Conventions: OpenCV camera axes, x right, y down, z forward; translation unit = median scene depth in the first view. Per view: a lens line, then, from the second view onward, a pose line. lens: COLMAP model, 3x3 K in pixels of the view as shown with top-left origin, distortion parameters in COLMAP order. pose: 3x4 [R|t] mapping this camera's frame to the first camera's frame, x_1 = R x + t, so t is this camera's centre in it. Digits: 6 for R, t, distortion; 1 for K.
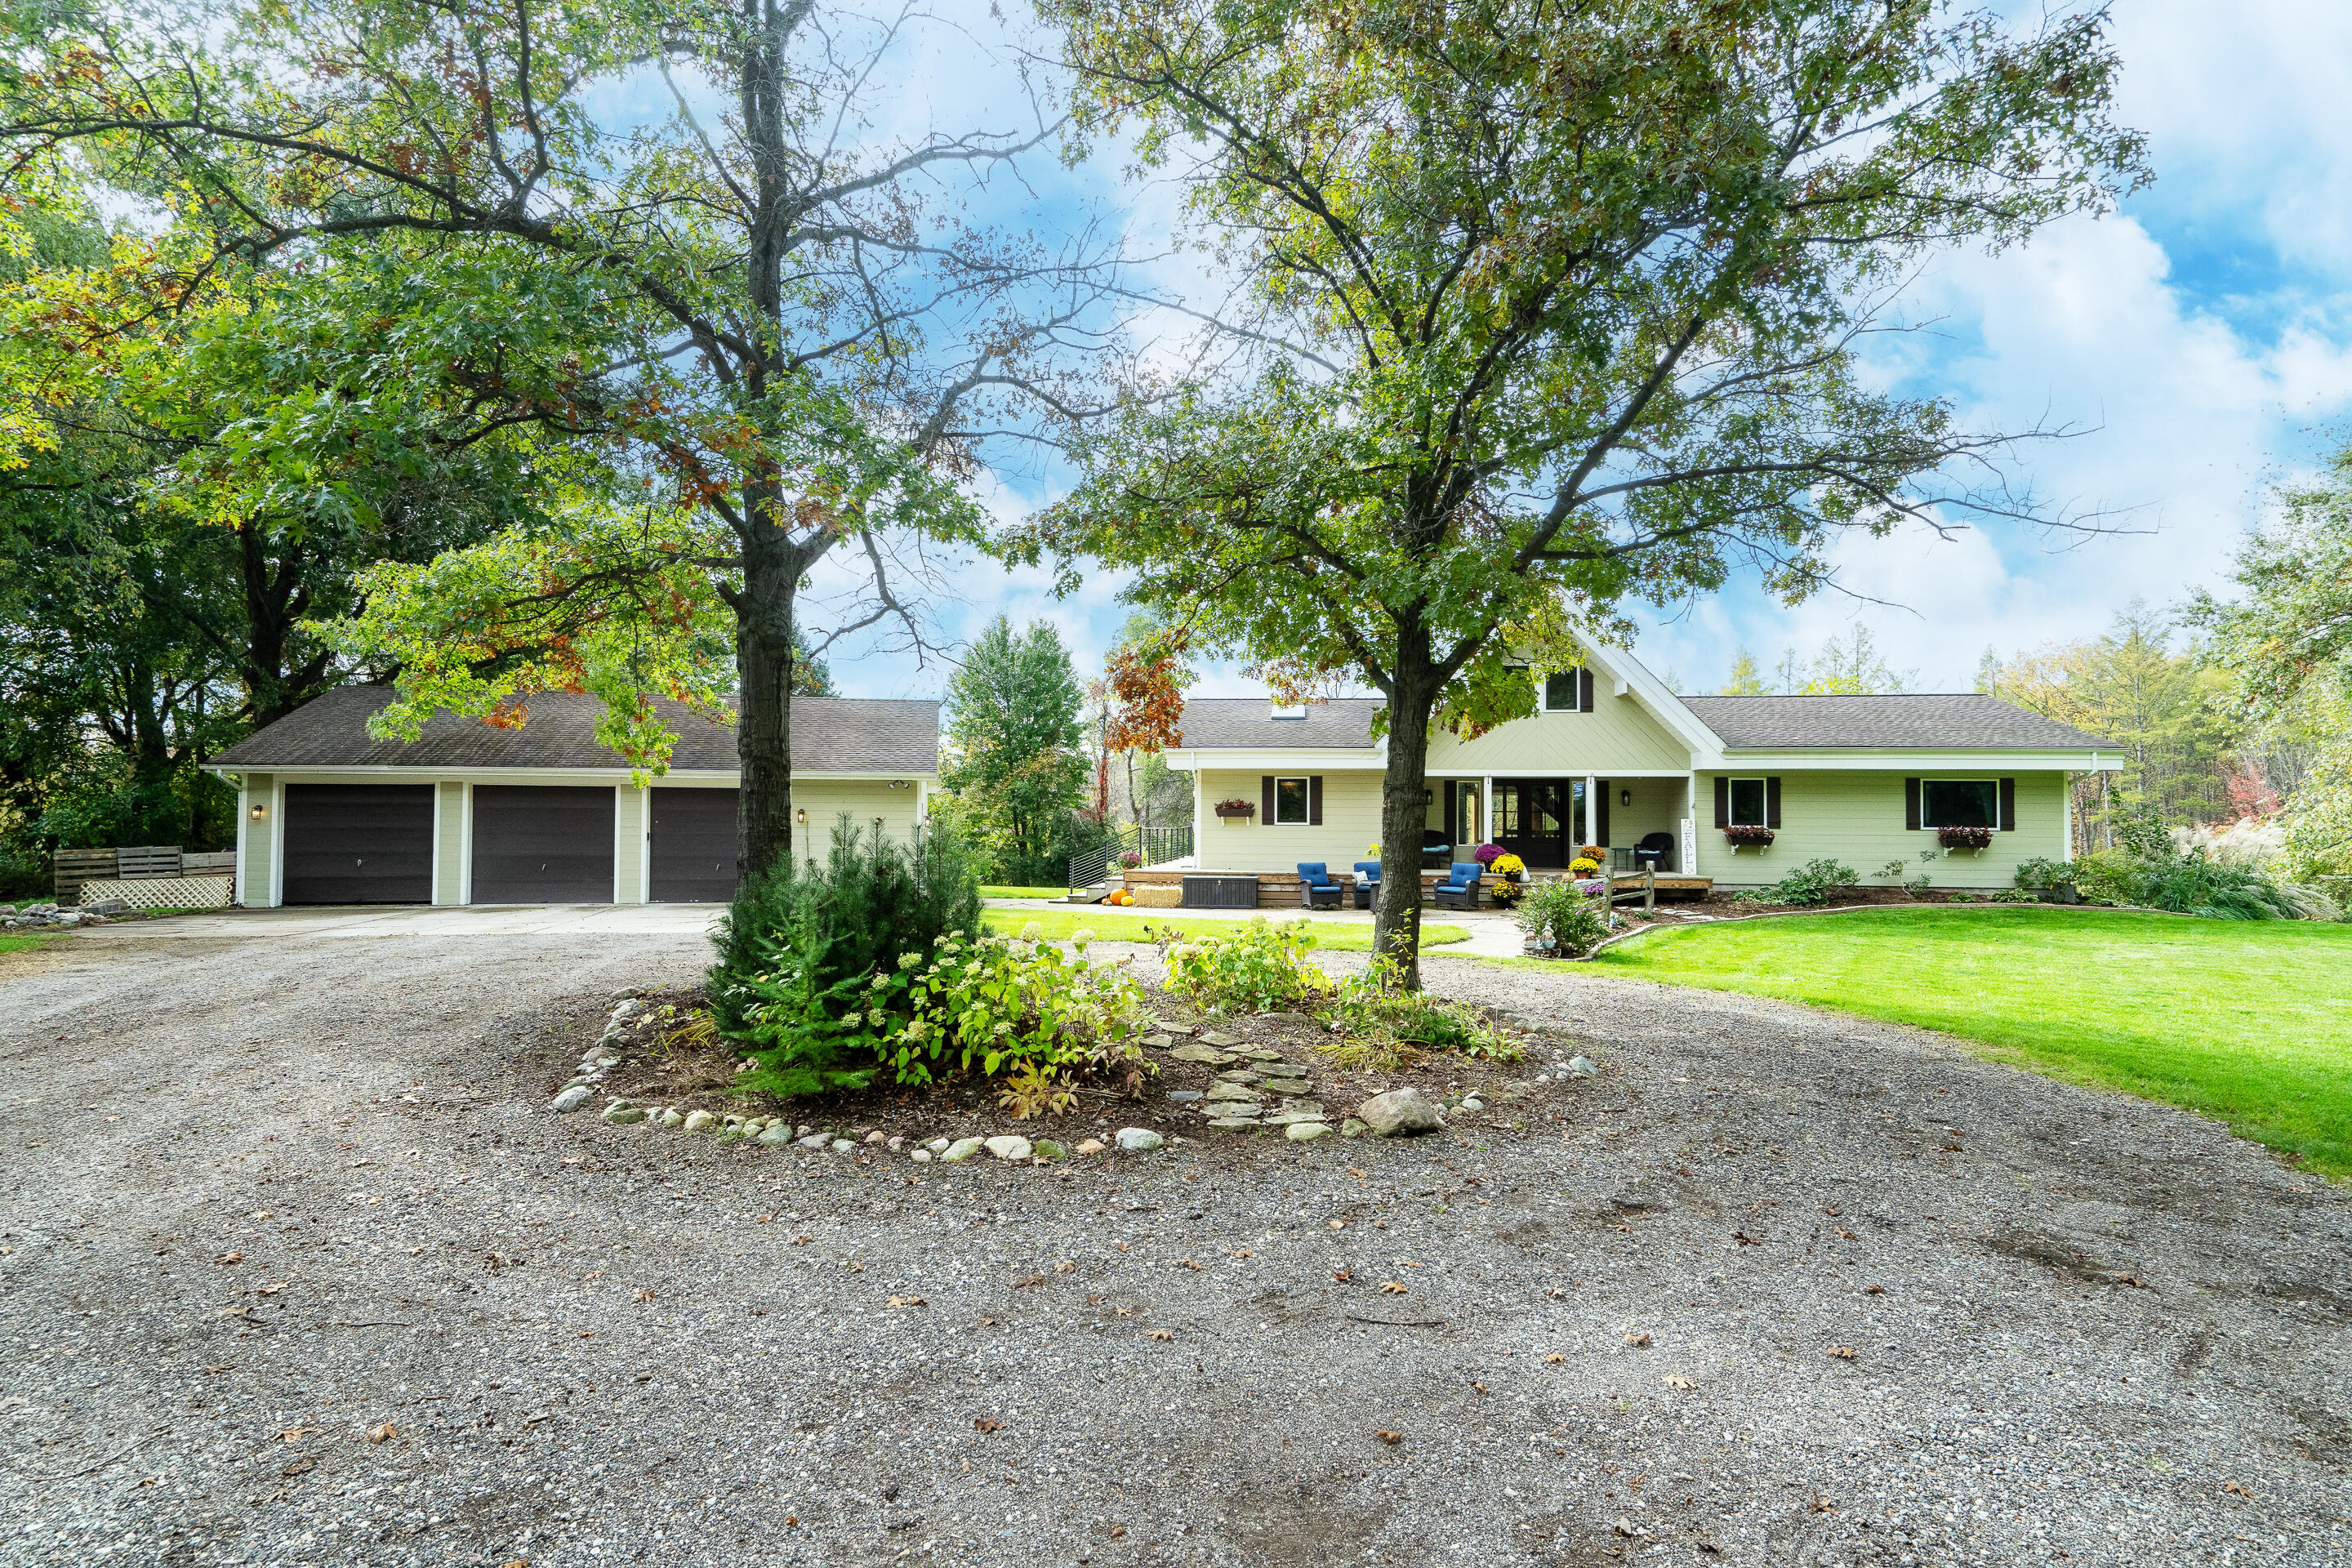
lens RADIAL K [[1164.9, 0, 1176.0], [0, 1164.9, 784.0], [0, 0, 1]] dist [-0.001025, -0.000422]
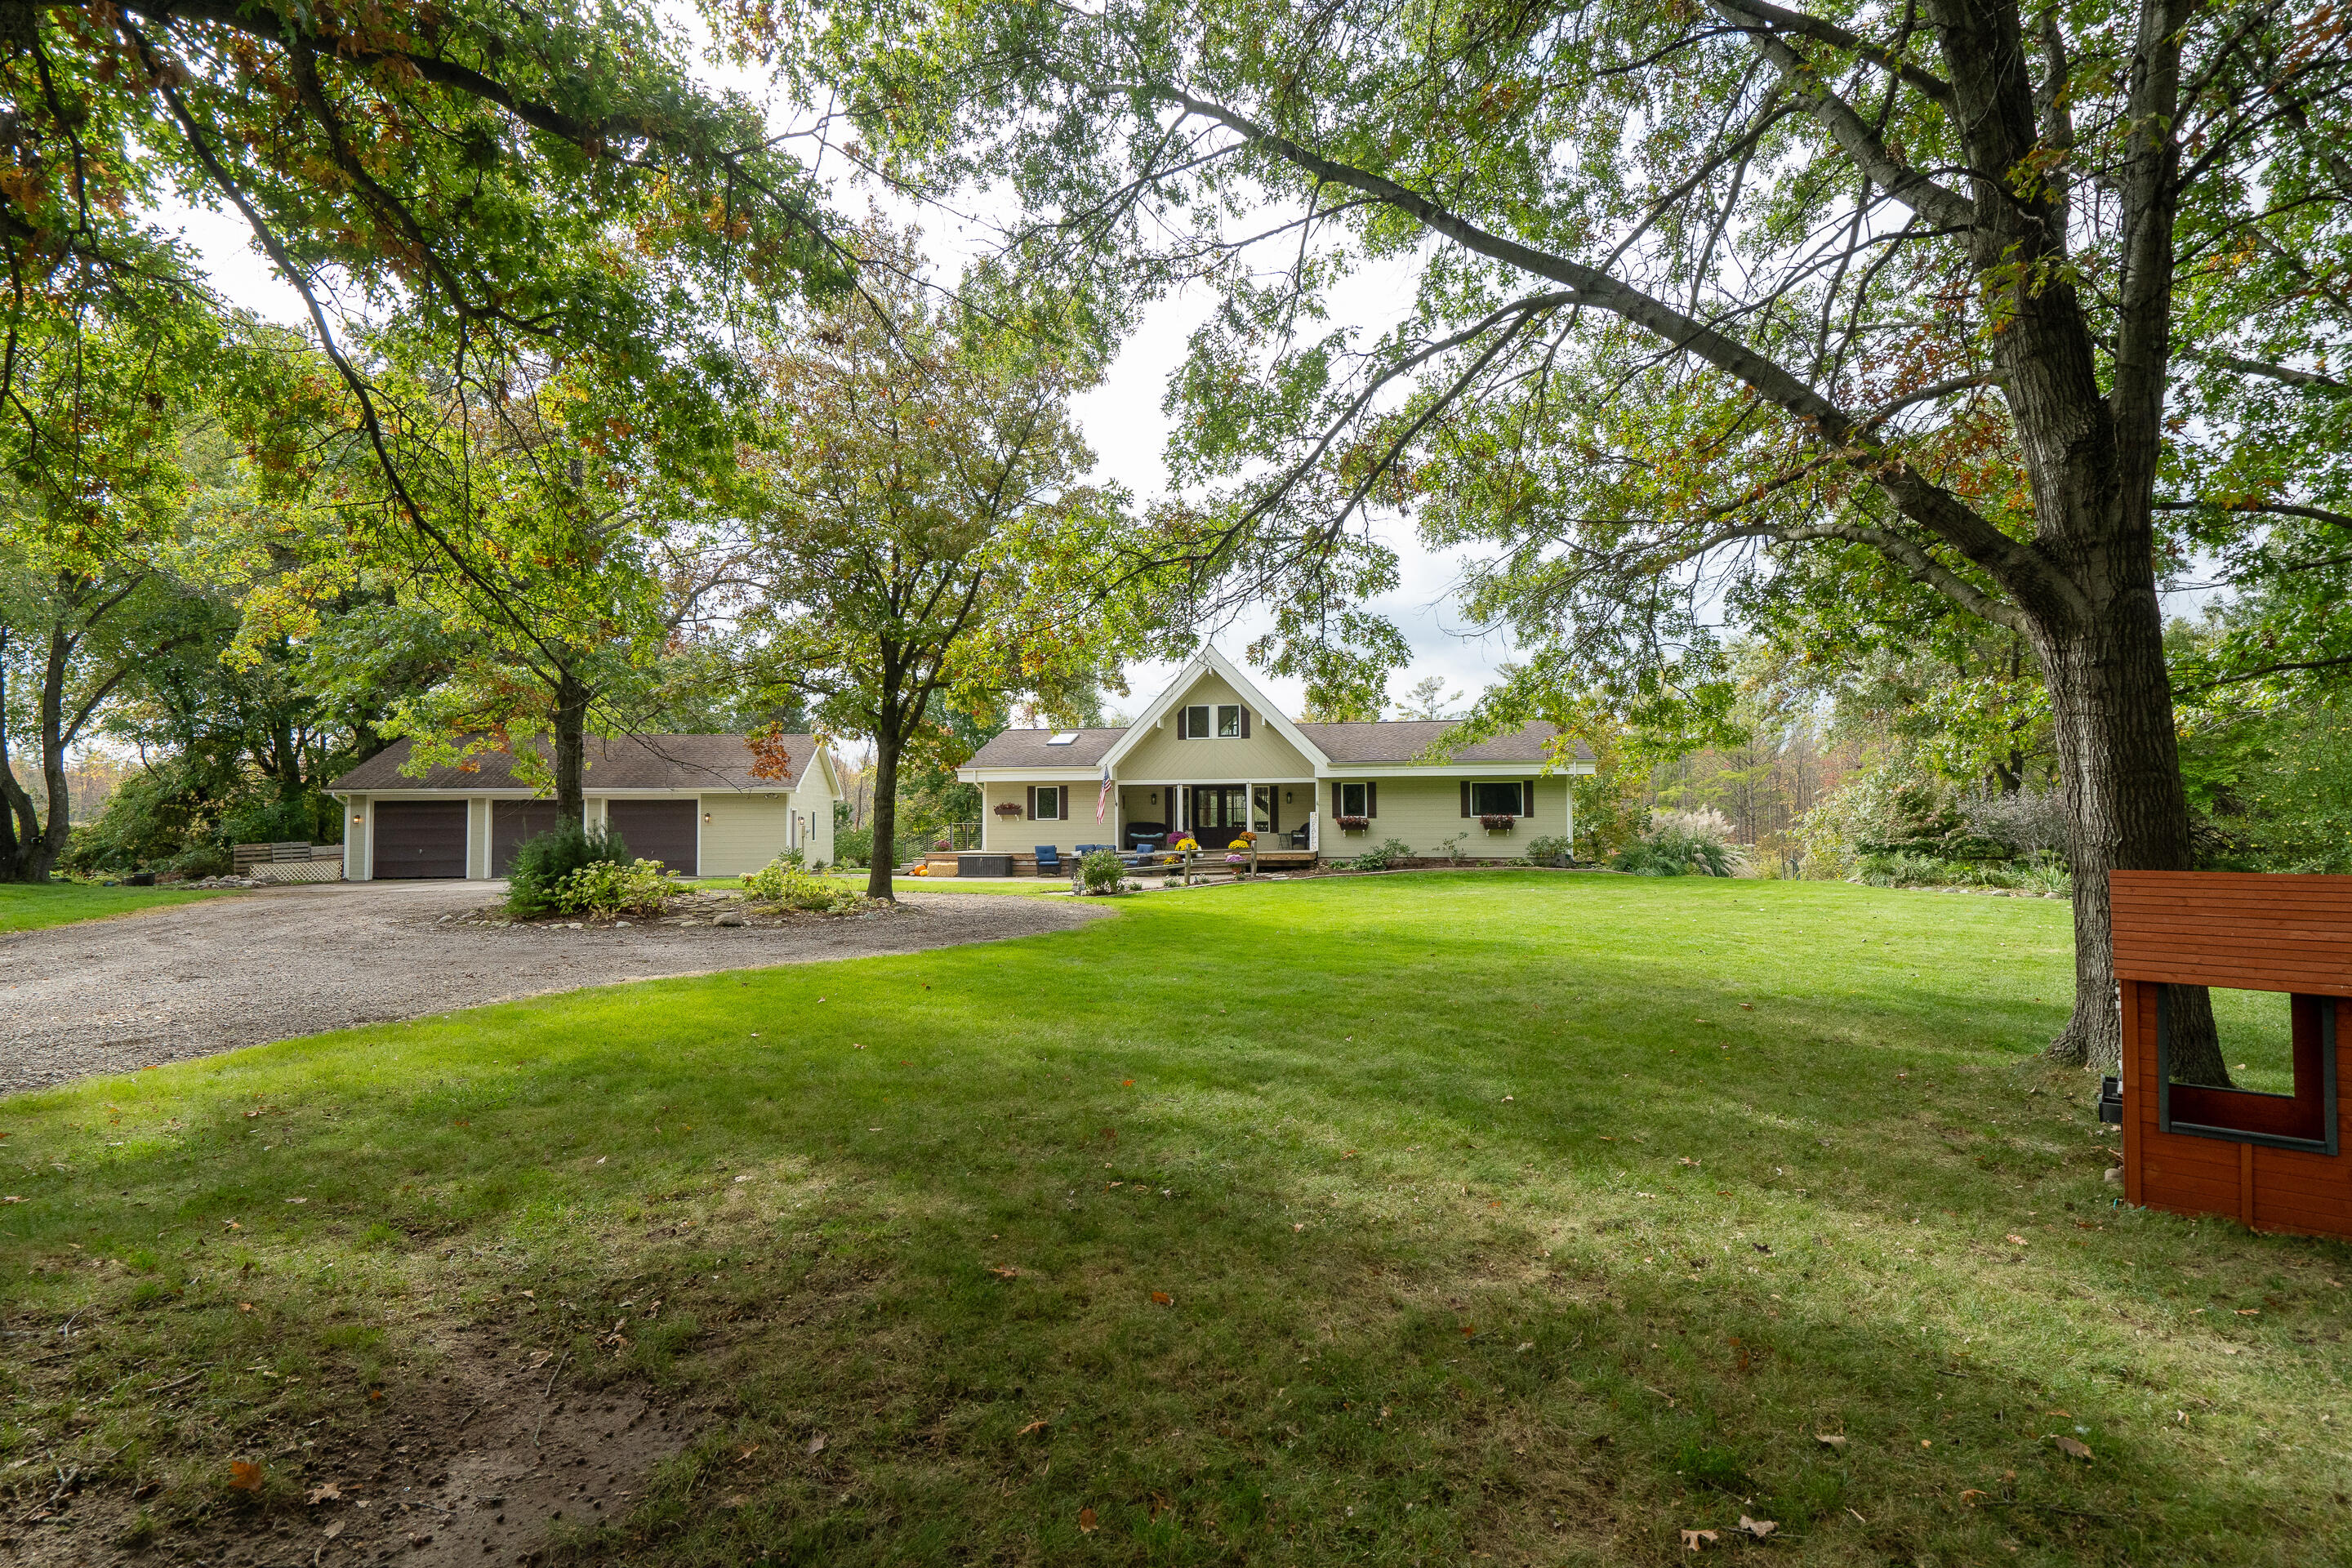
lens RADIAL K [[1139.6, 0, 1176.0], [0, 1139.6, 784.0], [0, 0, 1]] dist [0.000857, 0.000240]
pose [[0.998094, -0.014175, -0.060068, 0.363003], [0.014137, 0.999900, -0.001054, -0.005587], [0.060077, 0.000202, 0.998194, -0.417634]]
